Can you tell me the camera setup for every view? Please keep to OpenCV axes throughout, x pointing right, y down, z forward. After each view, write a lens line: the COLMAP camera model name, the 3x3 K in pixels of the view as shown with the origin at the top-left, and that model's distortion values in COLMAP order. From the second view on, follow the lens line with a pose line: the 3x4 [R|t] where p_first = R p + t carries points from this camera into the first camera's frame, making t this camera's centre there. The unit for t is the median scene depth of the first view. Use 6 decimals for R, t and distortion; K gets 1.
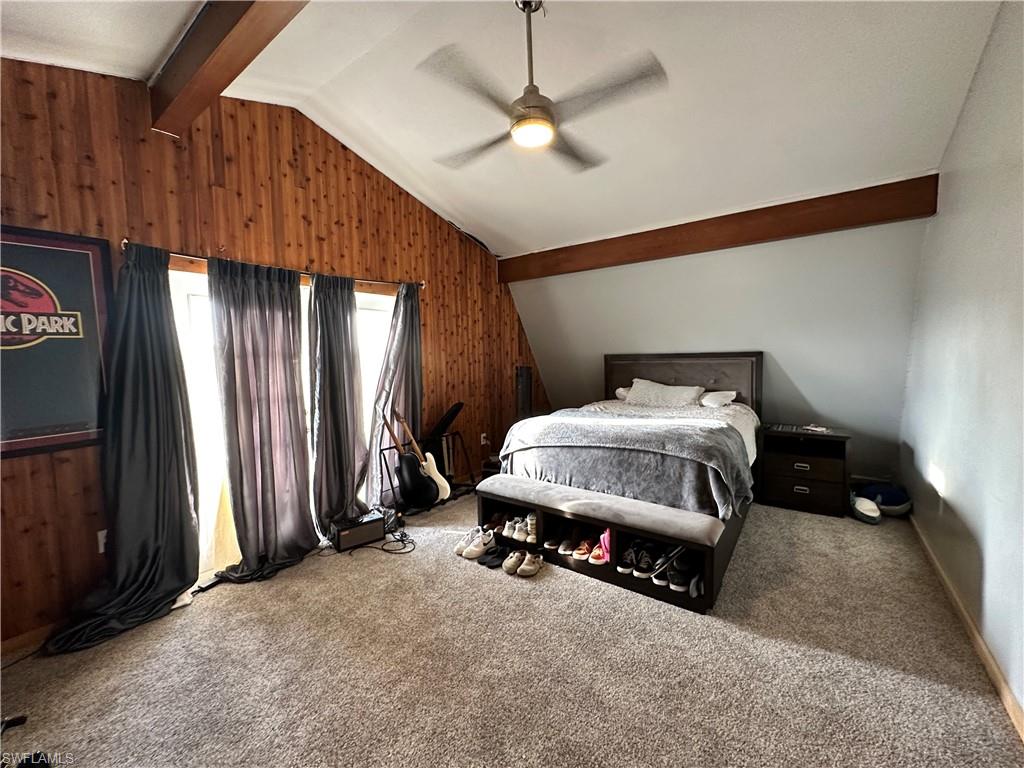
lens RADIAL K [[409.2, 0, 512.0], [0, 409.2, 384.0], [0, 0, 1]] dist [0.000451, 0.000328]
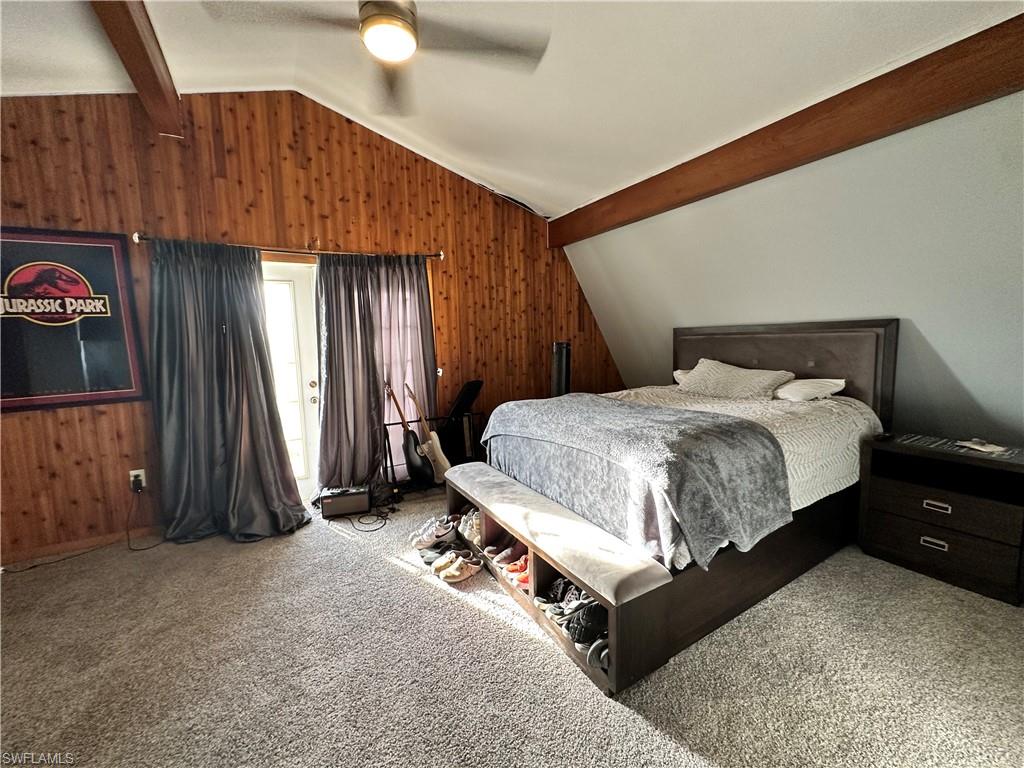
lens RADIAL K [[409.2, 0, 512.0], [0, 409.2, 384.0], [0, 0, 1]] dist [0.000451, 0.000328]
pose [[0.920406, 0.039902, -0.388923, 0.406110], [-0.020851, 0.998372, 0.053084, 0.001635], [0.390408, -0.040750, 0.919740, 0.229338]]
